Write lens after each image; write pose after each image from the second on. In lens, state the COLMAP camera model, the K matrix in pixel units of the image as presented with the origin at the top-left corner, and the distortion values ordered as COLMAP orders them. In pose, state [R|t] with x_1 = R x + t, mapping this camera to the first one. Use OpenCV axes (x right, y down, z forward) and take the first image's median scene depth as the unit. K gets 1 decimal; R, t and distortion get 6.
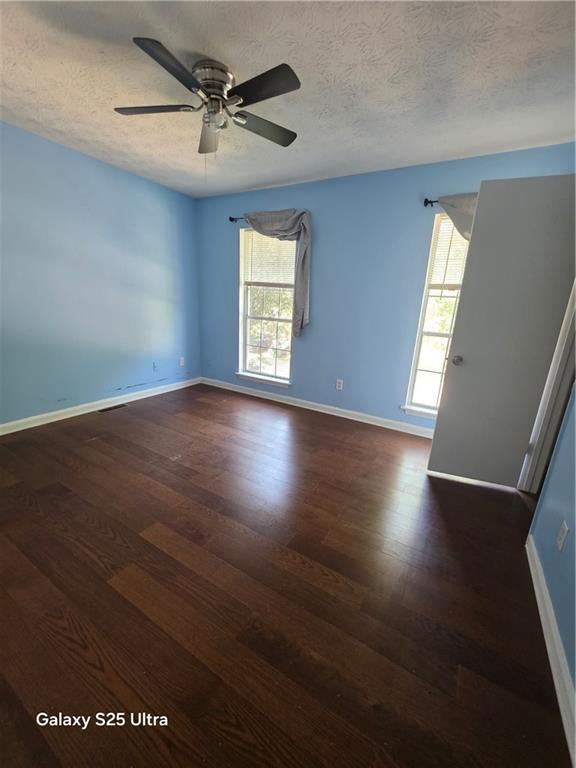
lens RADIAL K [[306.4, 0, 287.3], [0, 306.4, 387.3], [0, 0, 1]] dist [0.001021, -0.000061]
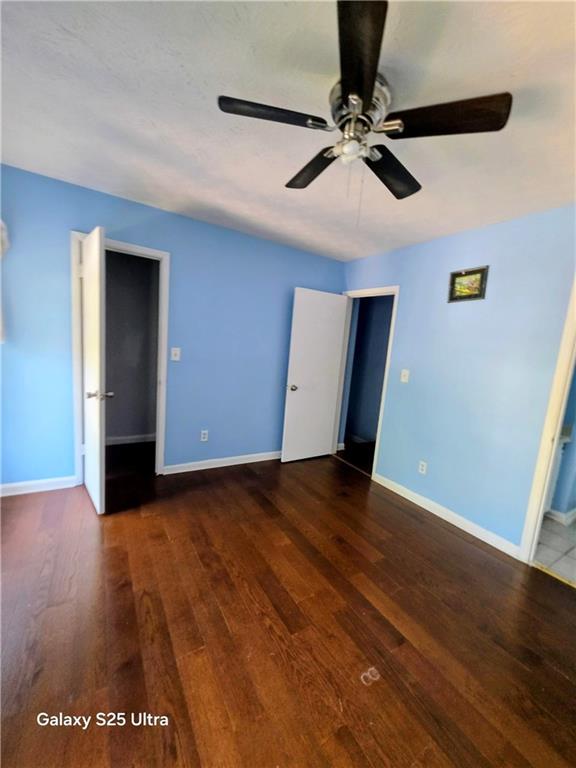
lens RADIAL K [[306.9, 0, 290.5], [0, 306.9, 387.3], [0, 0, 1]] dist [0.001081, -0.000131]
pose [[-0.872669, -0.192460, 0.448785, -0.468811], [-0.003247, 0.921321, 0.388790, -0.529776], [-0.488302, 0.337828, -0.804633, 1.603467]]
